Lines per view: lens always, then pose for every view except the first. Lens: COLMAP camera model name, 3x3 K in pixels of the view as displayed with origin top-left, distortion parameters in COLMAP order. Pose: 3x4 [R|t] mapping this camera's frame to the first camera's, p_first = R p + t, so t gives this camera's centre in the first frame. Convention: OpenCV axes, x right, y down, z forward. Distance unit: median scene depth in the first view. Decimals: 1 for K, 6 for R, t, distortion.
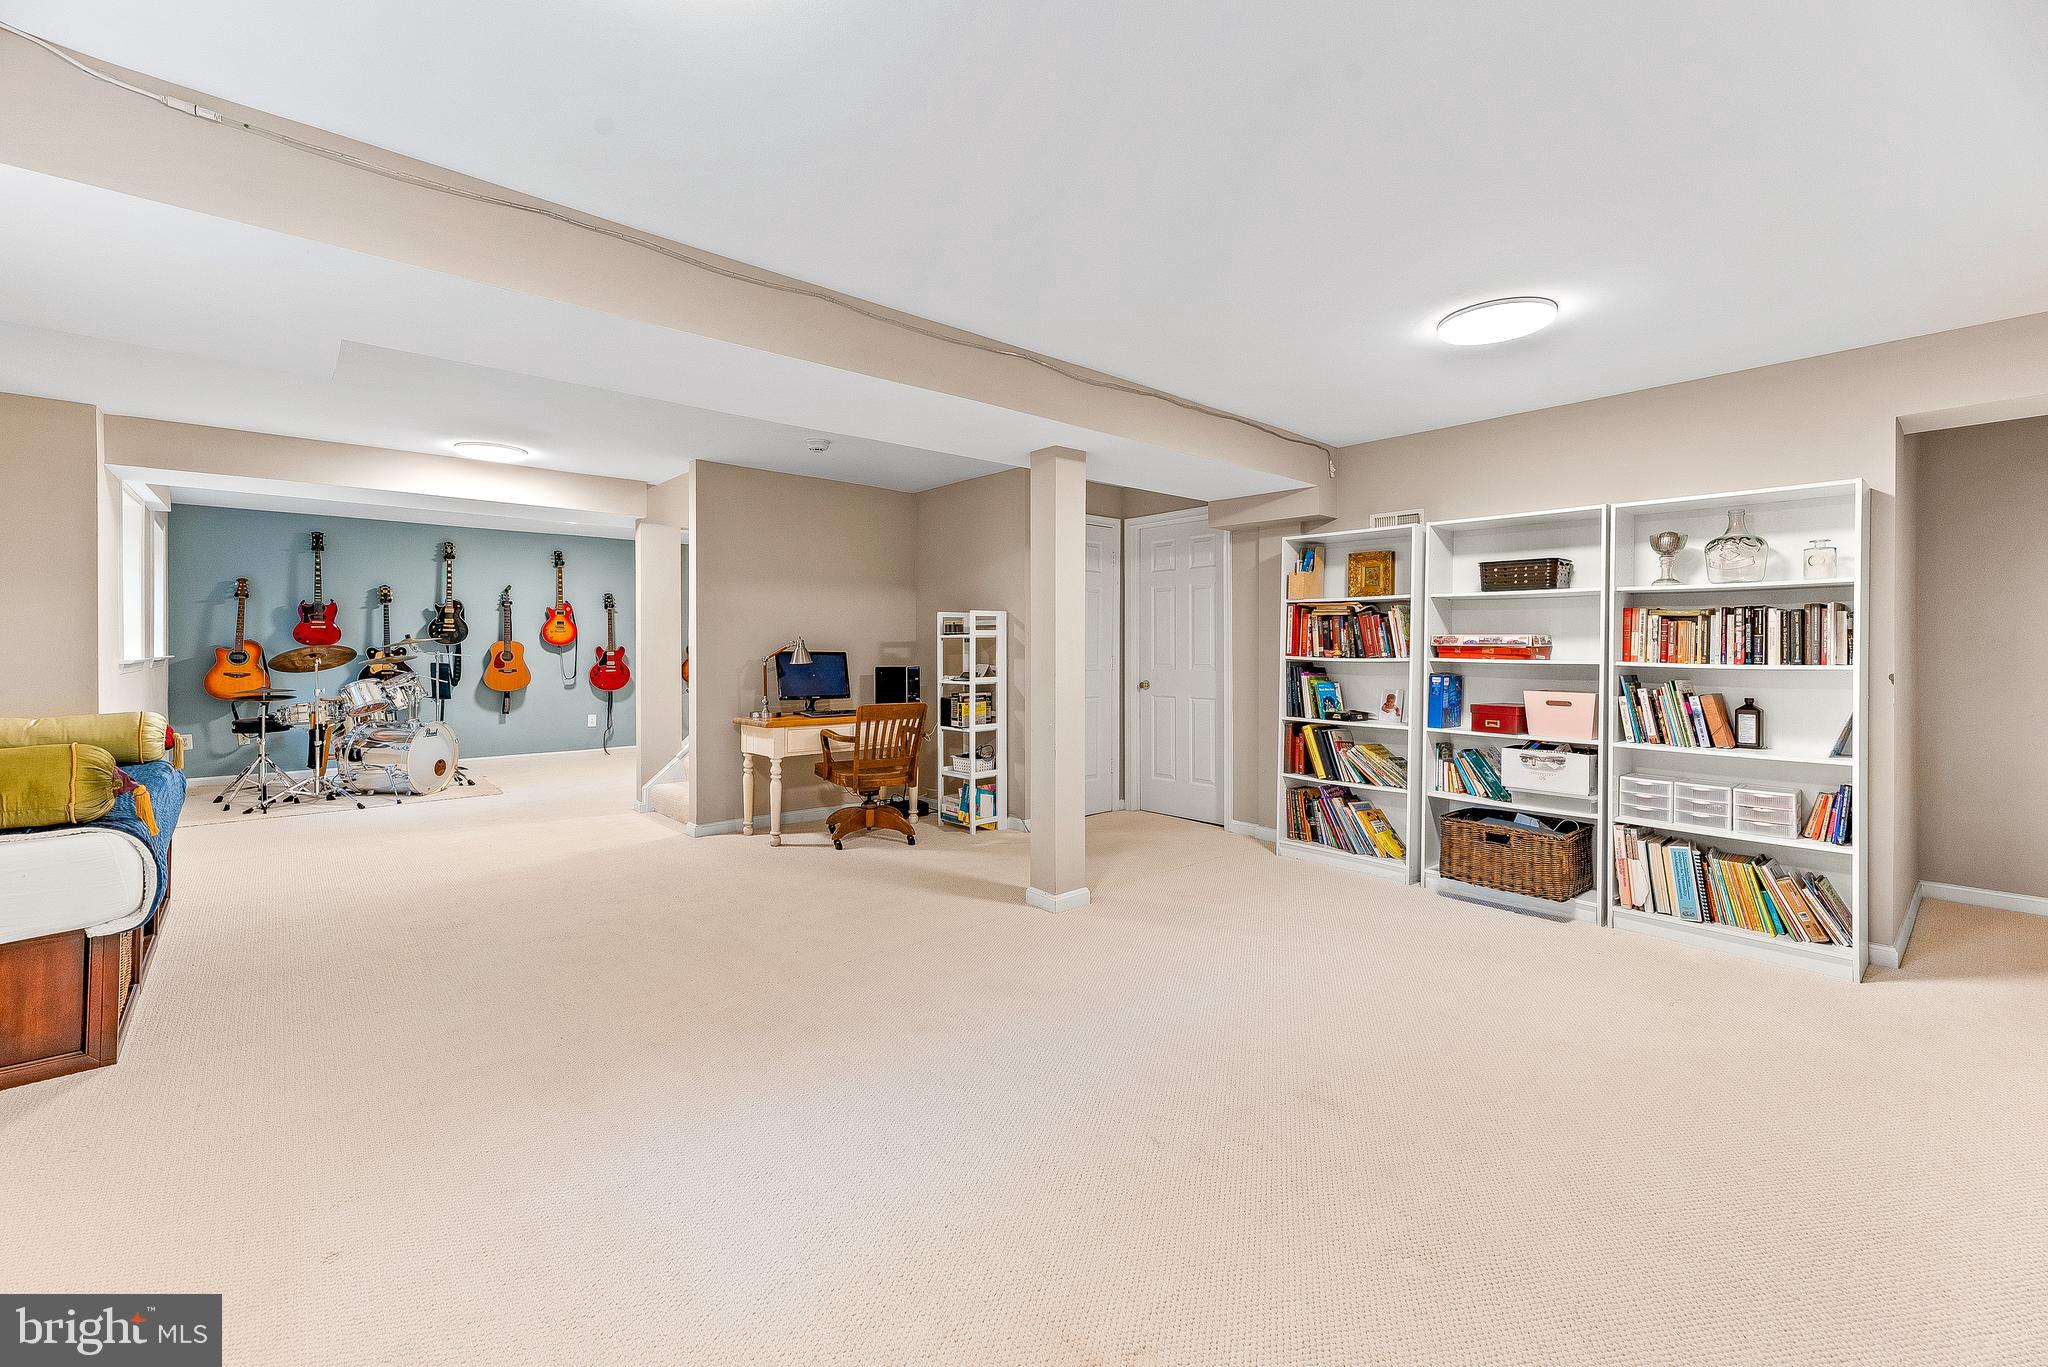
lens RADIAL K [[840.8, 0, 1013.0], [0, 840.8, 652.7], [0, 0, 1]] dist [0.010293, 0.000061]
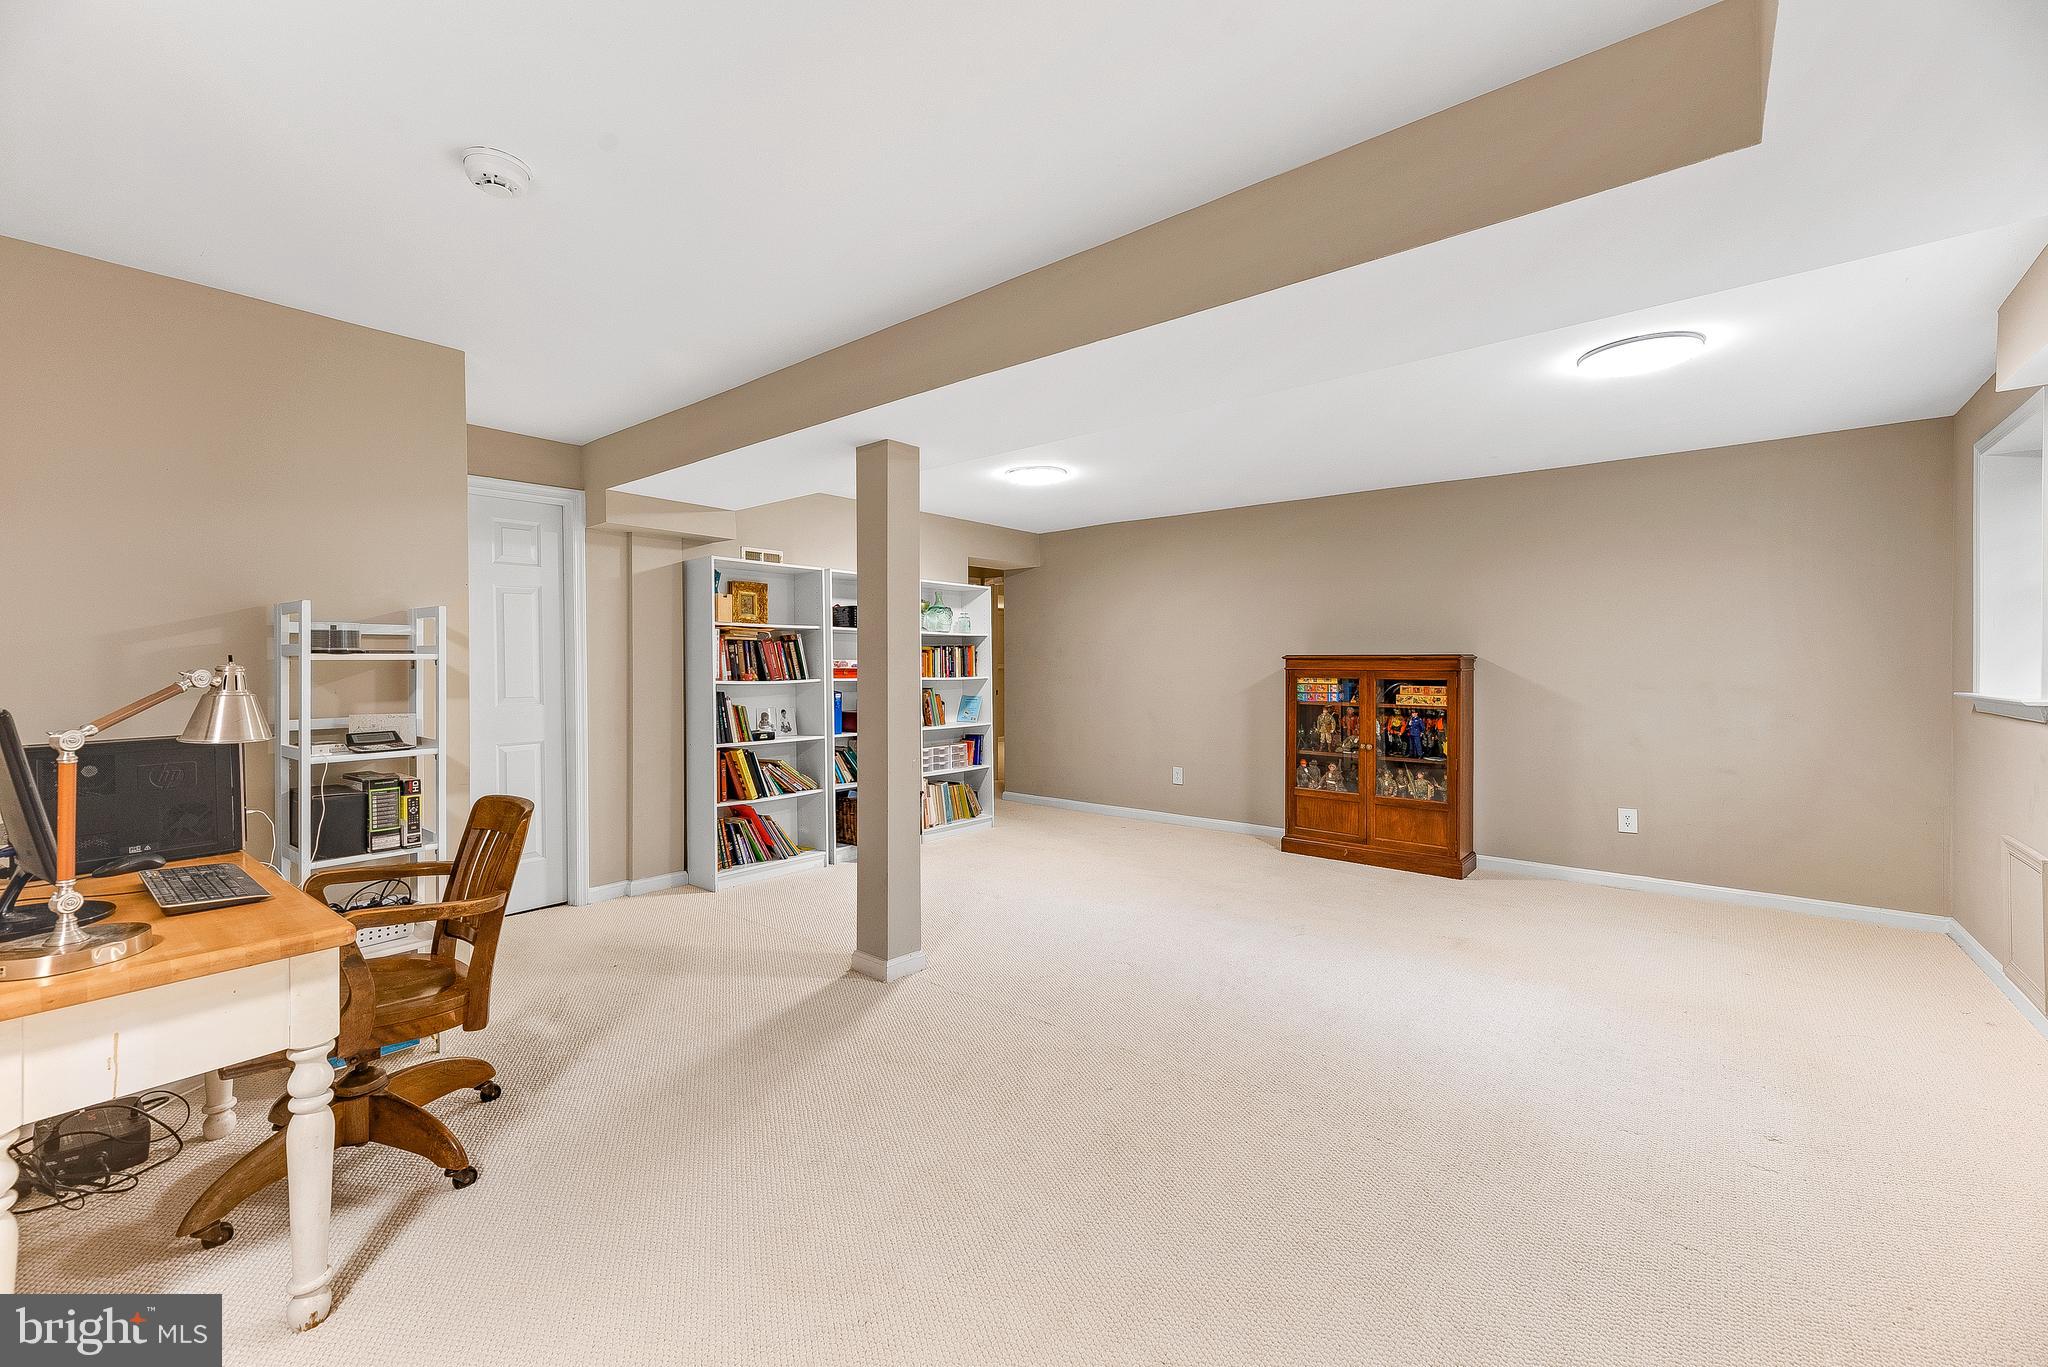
lens RADIAL K [[840.8, 0, 1013.0], [0, 840.8, 652.7], [0, 0, 1]] dist [0.010293, 0.000061]
pose [[-0.160294, 0.005773, 0.987052, -0.686840], [0.005049, 0.999975, -0.005029, -0.021841], [-0.987056, 0.004177, -0.160319, 0.831112]]
